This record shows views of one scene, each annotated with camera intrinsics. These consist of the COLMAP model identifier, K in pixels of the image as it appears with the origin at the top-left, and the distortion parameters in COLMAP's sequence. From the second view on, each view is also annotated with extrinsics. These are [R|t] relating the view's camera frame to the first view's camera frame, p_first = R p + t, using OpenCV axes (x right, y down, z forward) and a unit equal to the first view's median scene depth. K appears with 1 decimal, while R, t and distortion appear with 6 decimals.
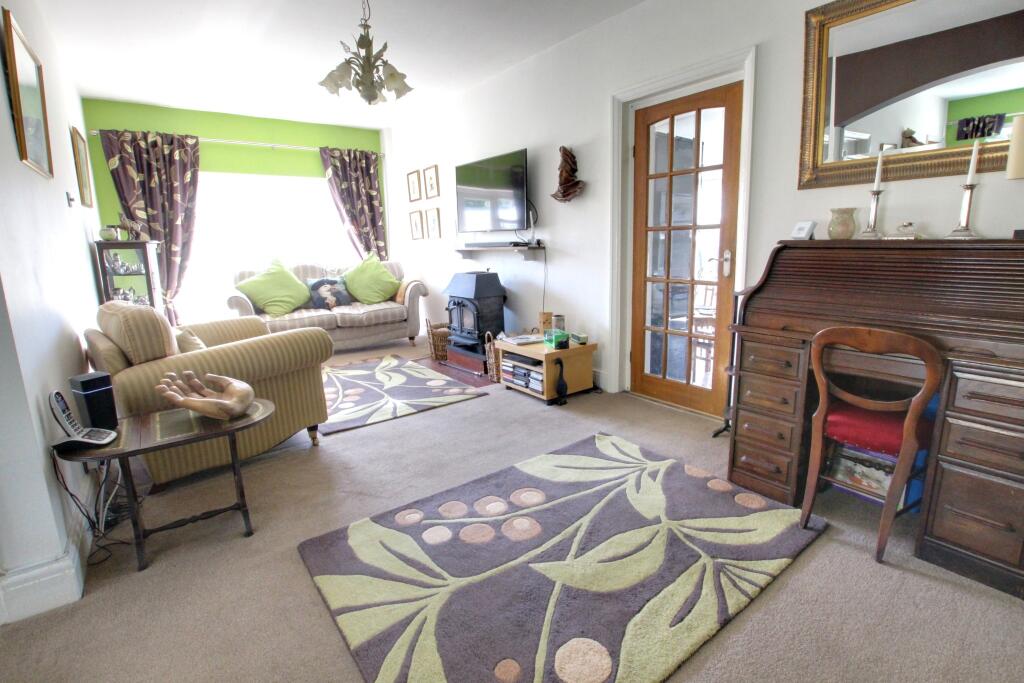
lens RADIAL K [[479.4, 0, 516.2], [0, 479.4, 336.6], [0, 0, 1]] dist [-0.032703, 0.002548]
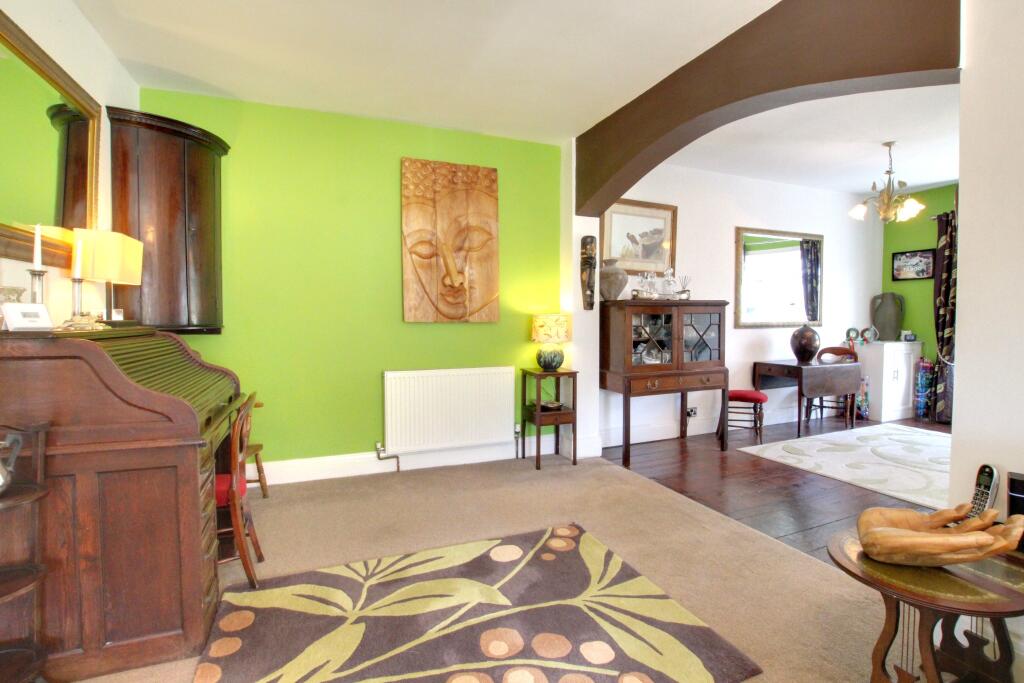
lens RADIAL K [[479.4, 0, 516.0], [0, 479.4, 336.5], [0, 0, 1]] dist [-0.032703, 0.002548]
pose [[-0.969146, 0.010239, 0.246276, -0.193061], [0.063347, 0.975924, 0.208710, -0.271725], [-0.238210, 0.217871, -0.946461, 1.382252]]
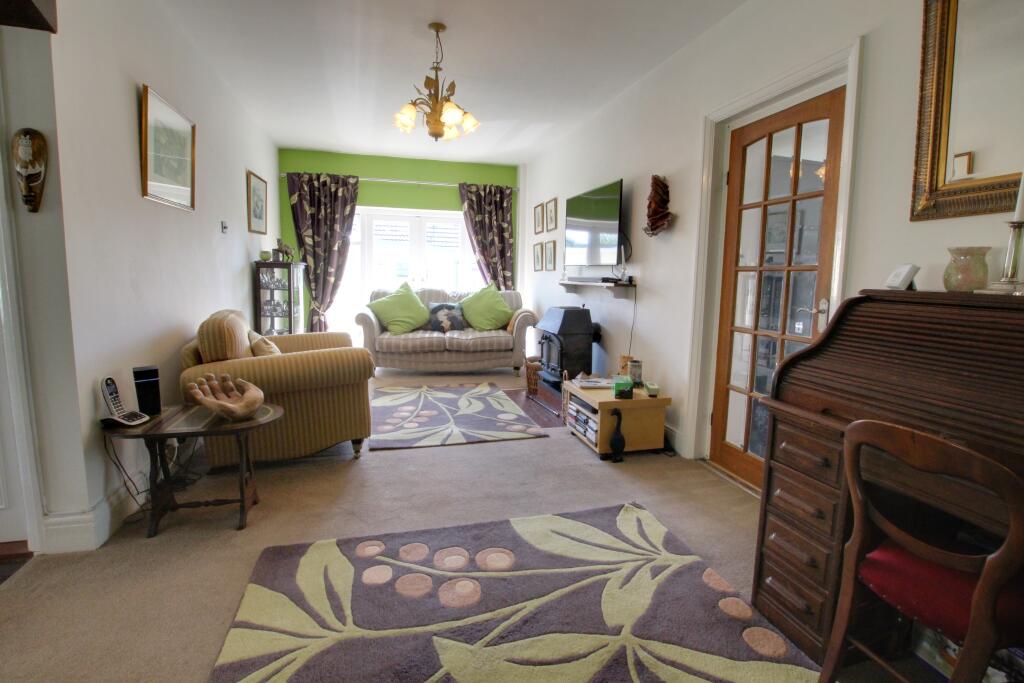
lens RADIAL K [[479.4, 0, 511.5], [0, 479.4, 336.3], [0, 0, 1]] dist [-0.032703, 0.002548]
pose [[0.927370, 0.086987, -0.363894, 0.310619], [-0.111211, 0.992726, -0.046111, -0.036312], [0.357236, 0.083231, 0.930298, 0.135003]]
